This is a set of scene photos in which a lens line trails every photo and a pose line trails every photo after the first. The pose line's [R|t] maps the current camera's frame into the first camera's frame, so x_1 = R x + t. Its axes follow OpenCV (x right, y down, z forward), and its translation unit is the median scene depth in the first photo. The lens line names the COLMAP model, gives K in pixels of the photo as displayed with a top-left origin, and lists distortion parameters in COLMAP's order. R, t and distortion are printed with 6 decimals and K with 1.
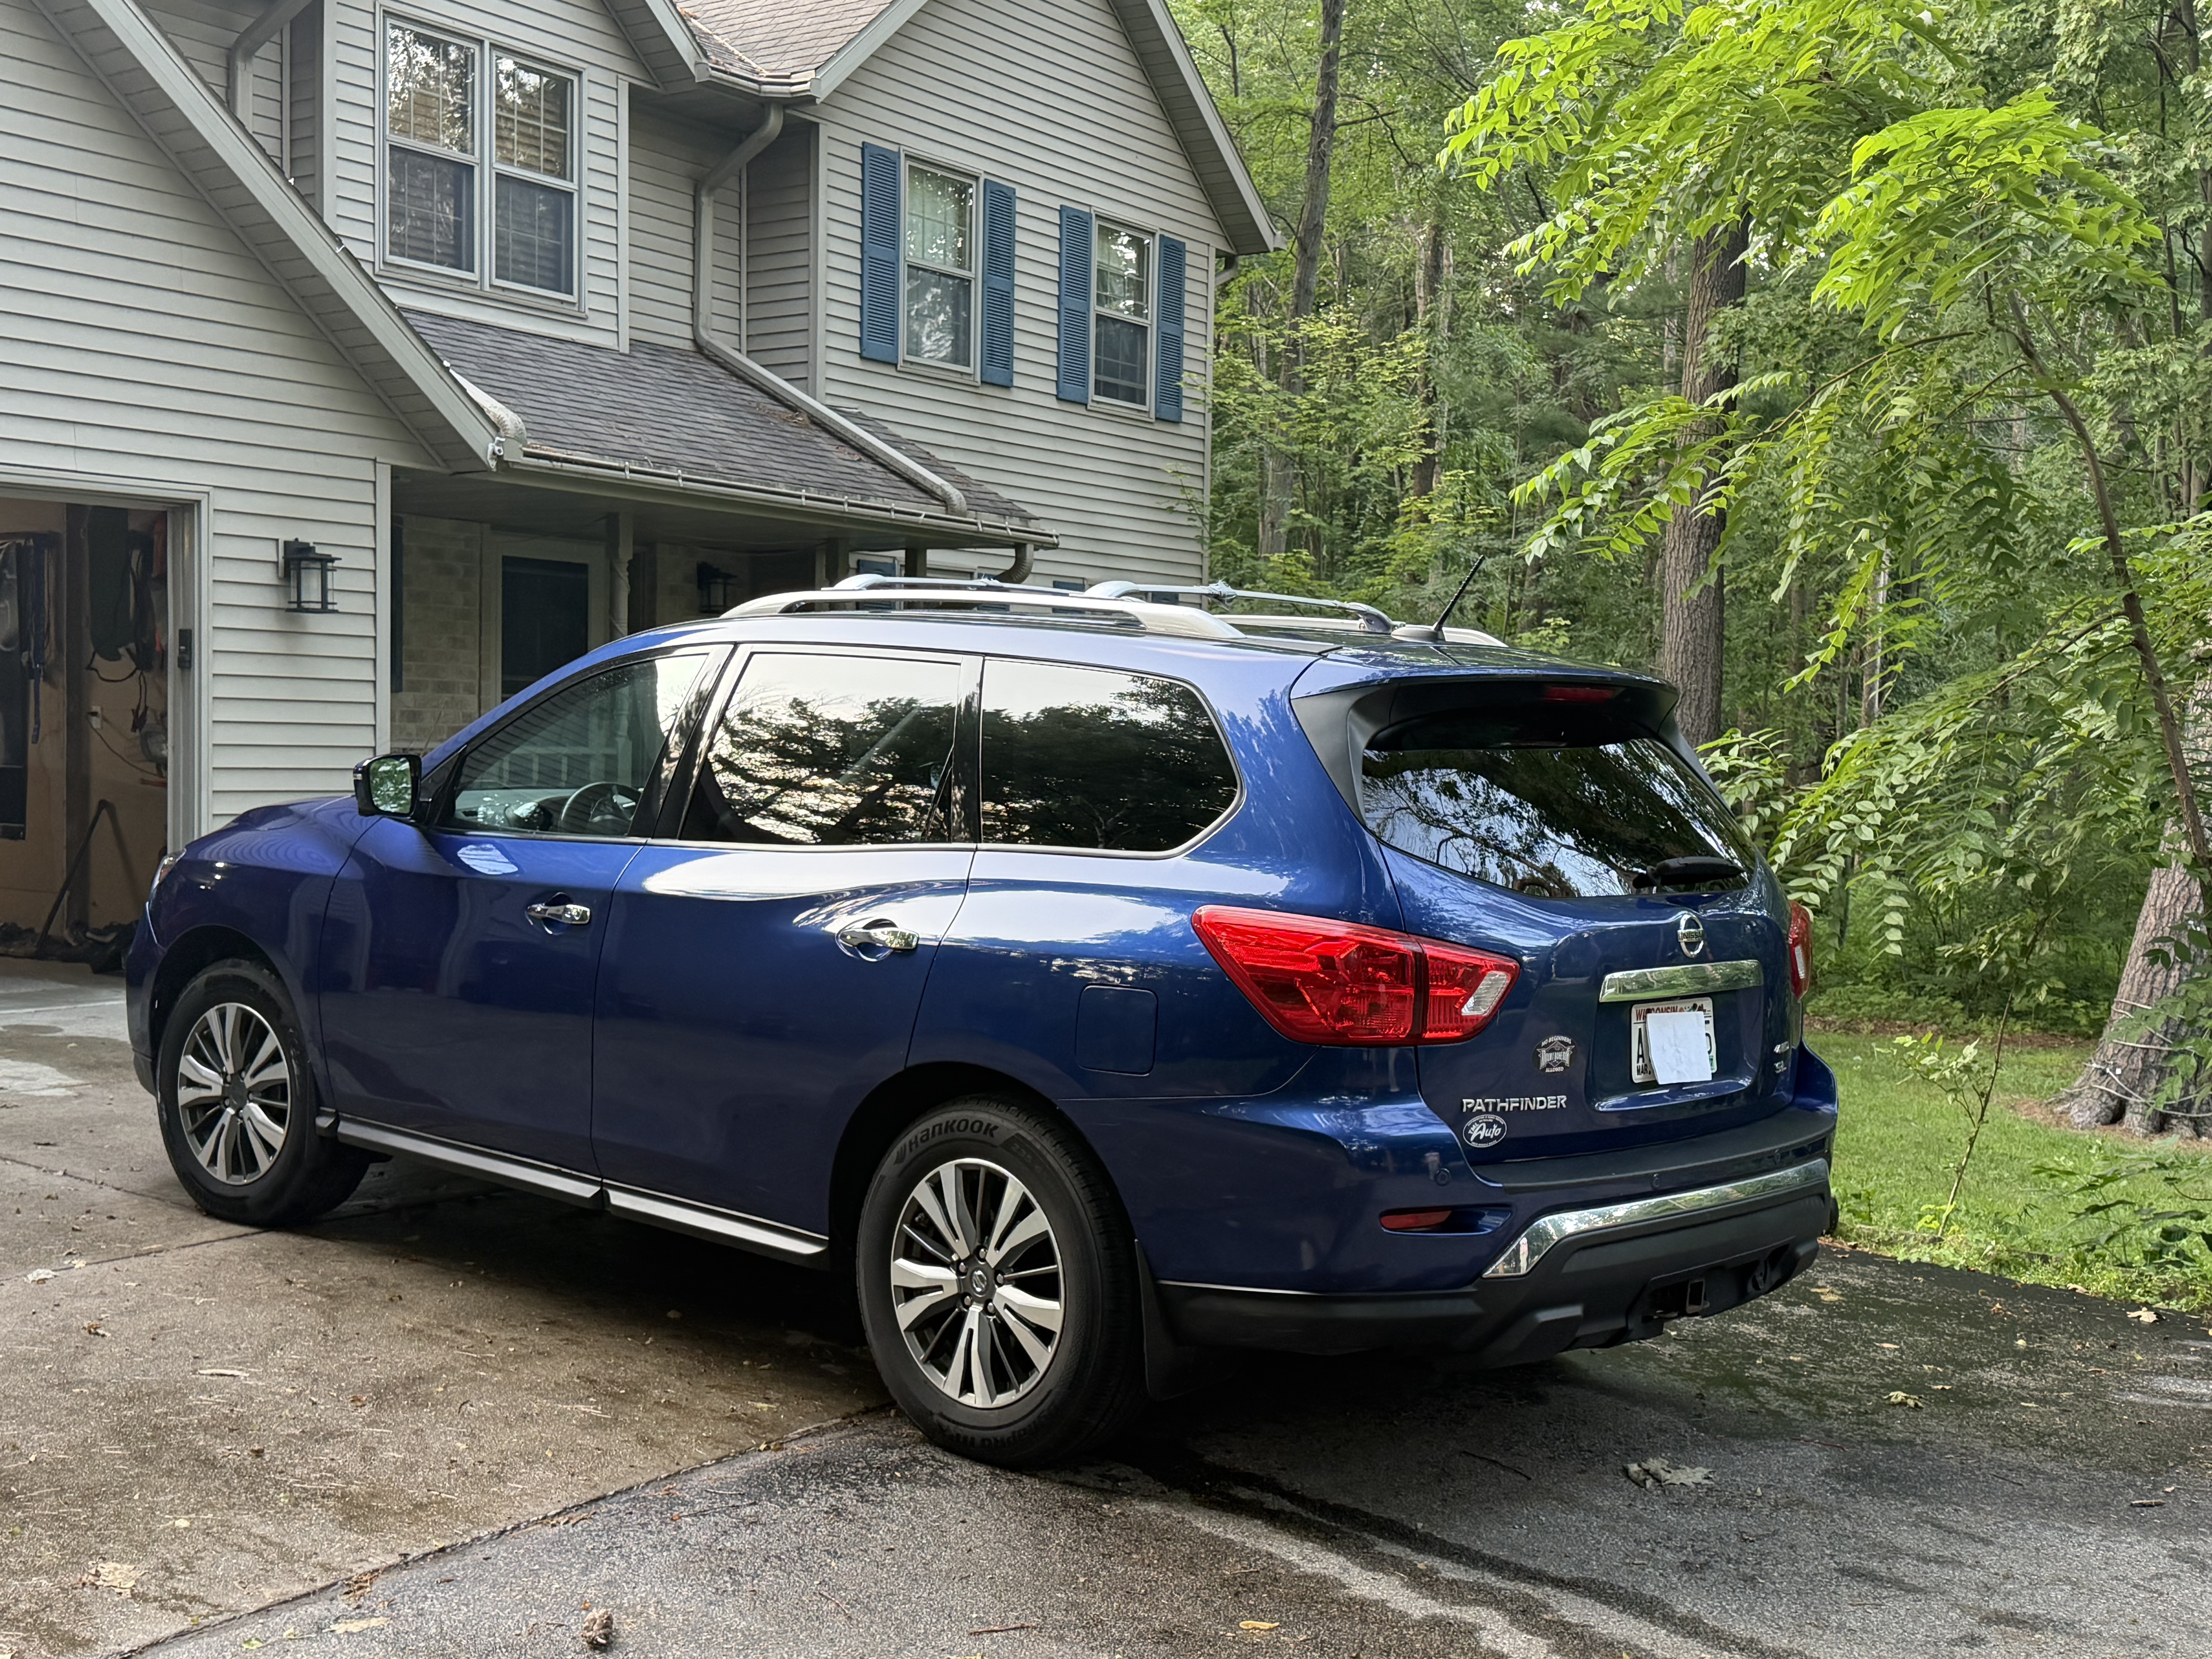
lens RADIAL K [[2567.9, 0, 1106.0], [0, 2567.9, 829.5], [0, 0, 1]] dist [0.162735, -0.007140]
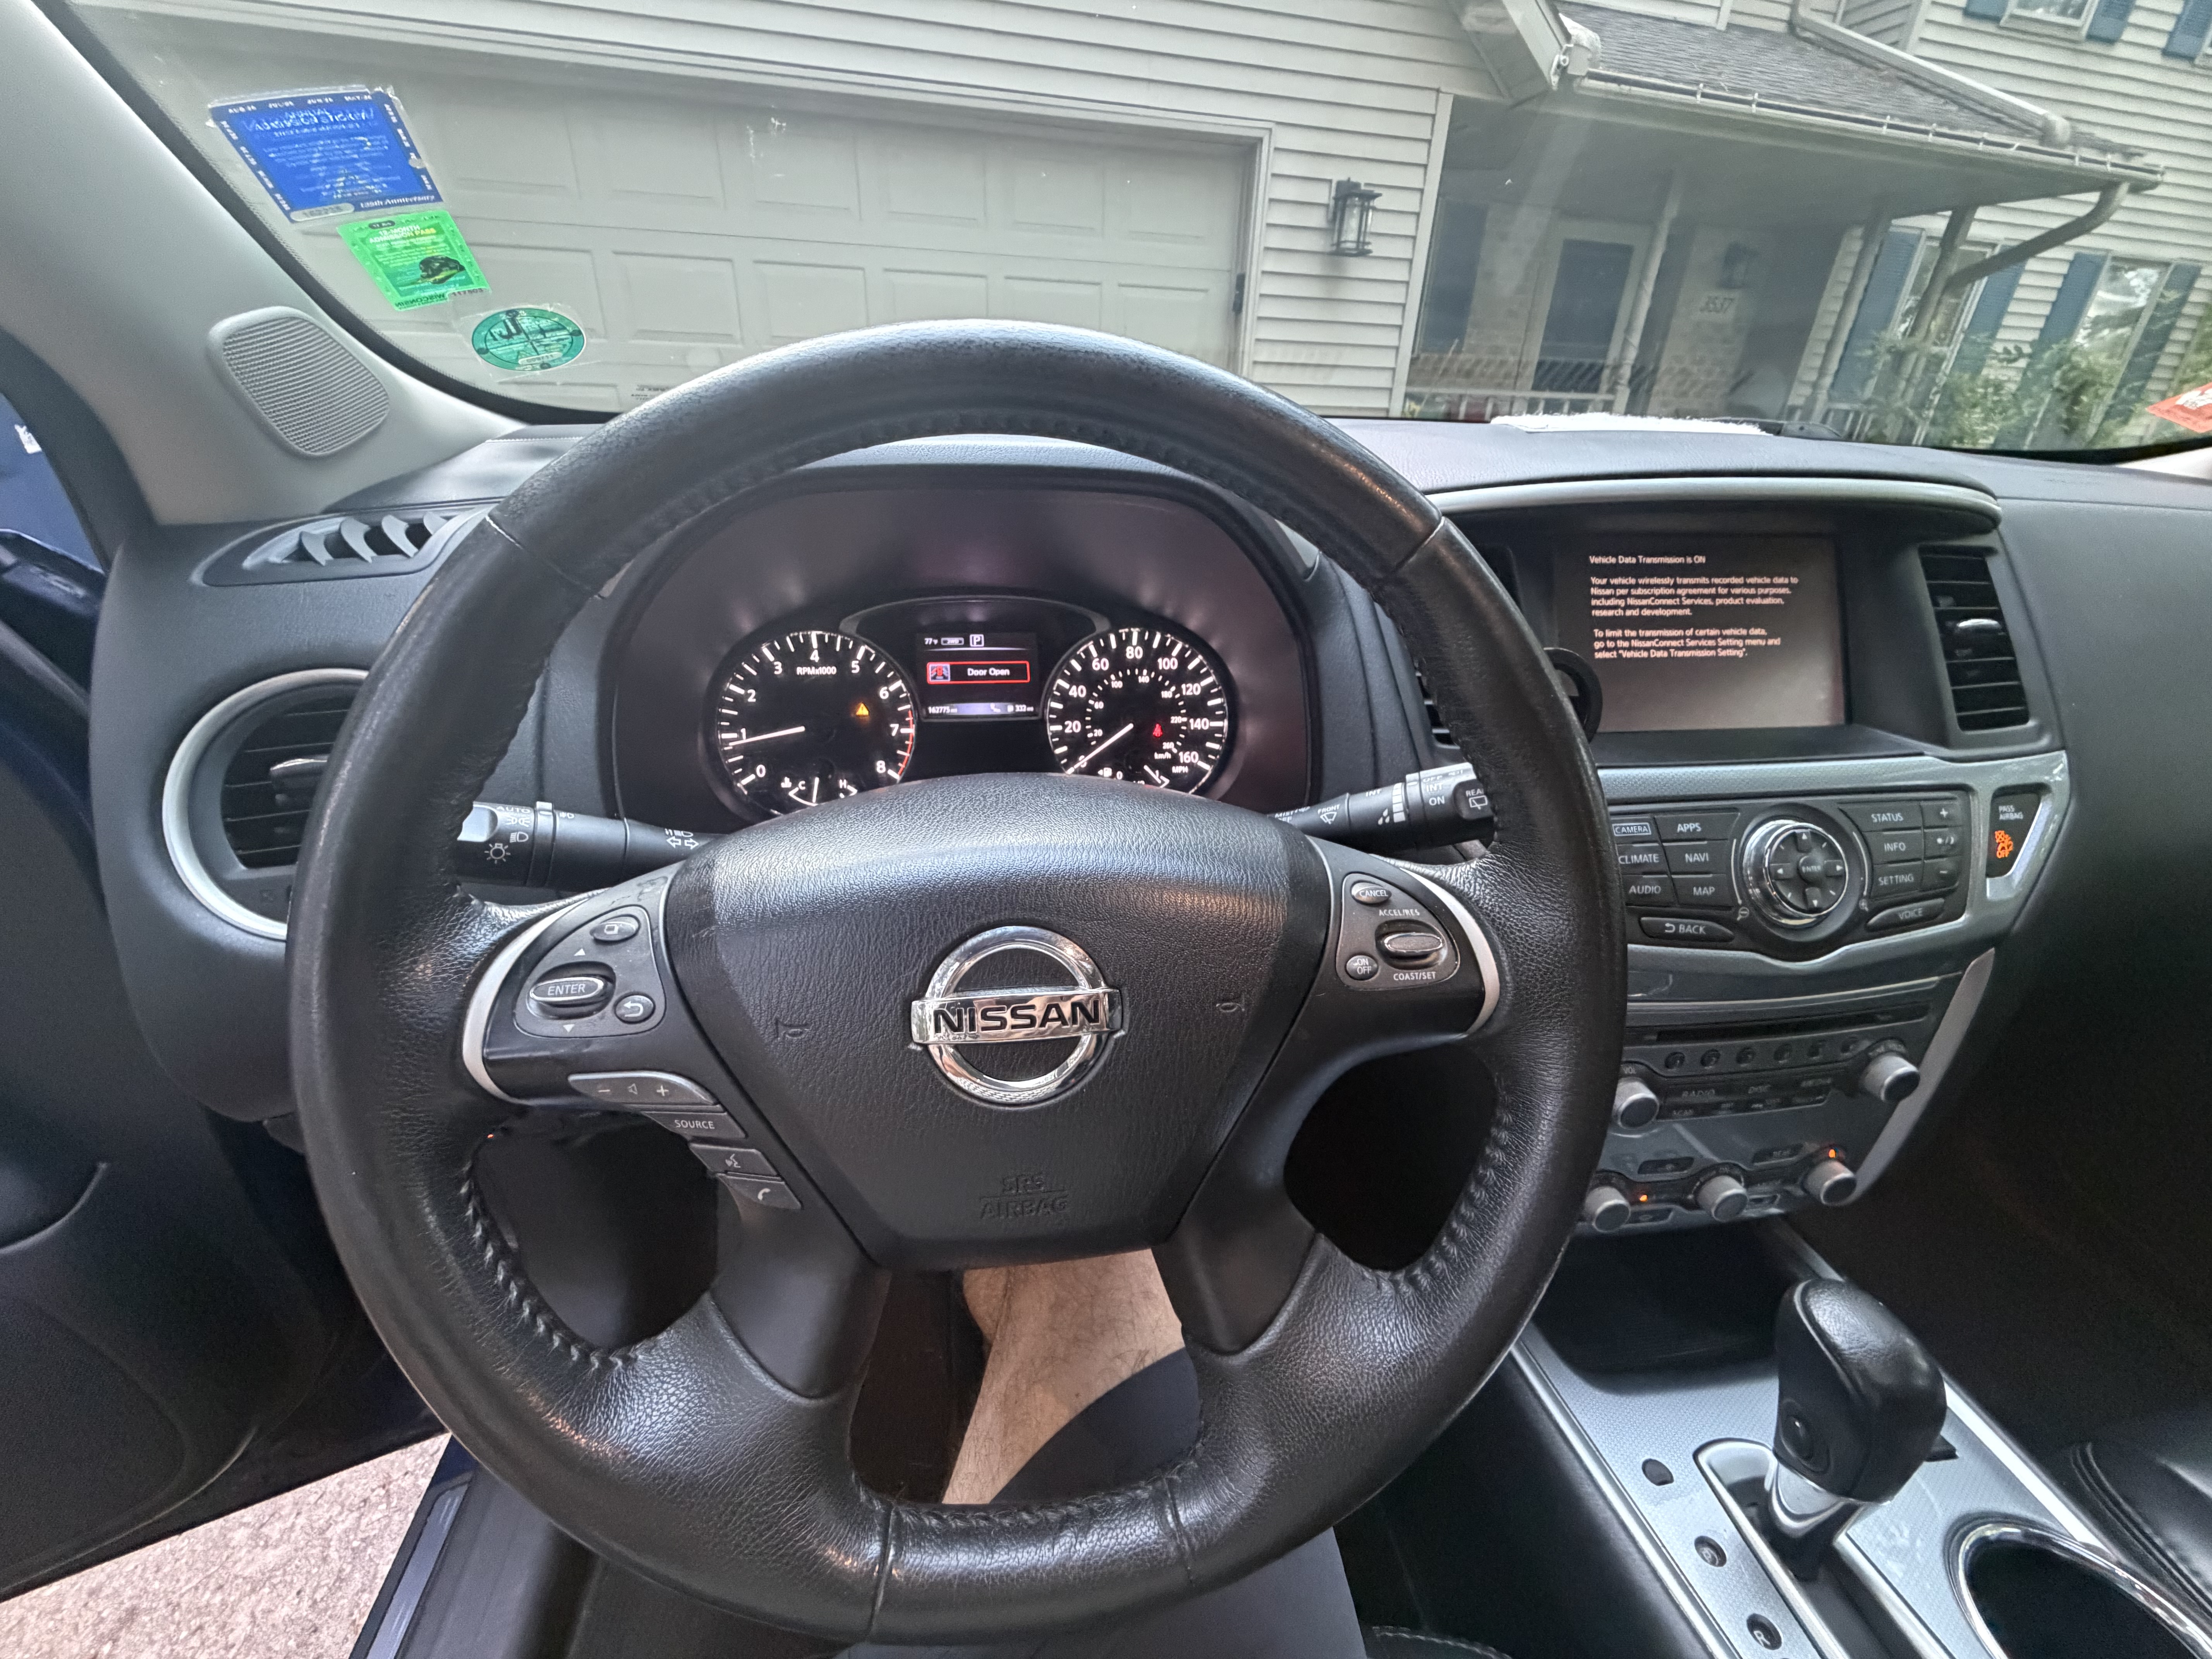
lens RADIAL K [[857.5, 0, 1106.0], [0, 857.5, 829.5], [0, 0, 1]] dist [-0.009944, -0.000212]
pose [[0.768459, 0.296010, -0.567317, -0.097859], [-0.036822, 0.905560, 0.422618, -0.009180], [0.638838, -0.303875, 0.706786, 0.575942]]
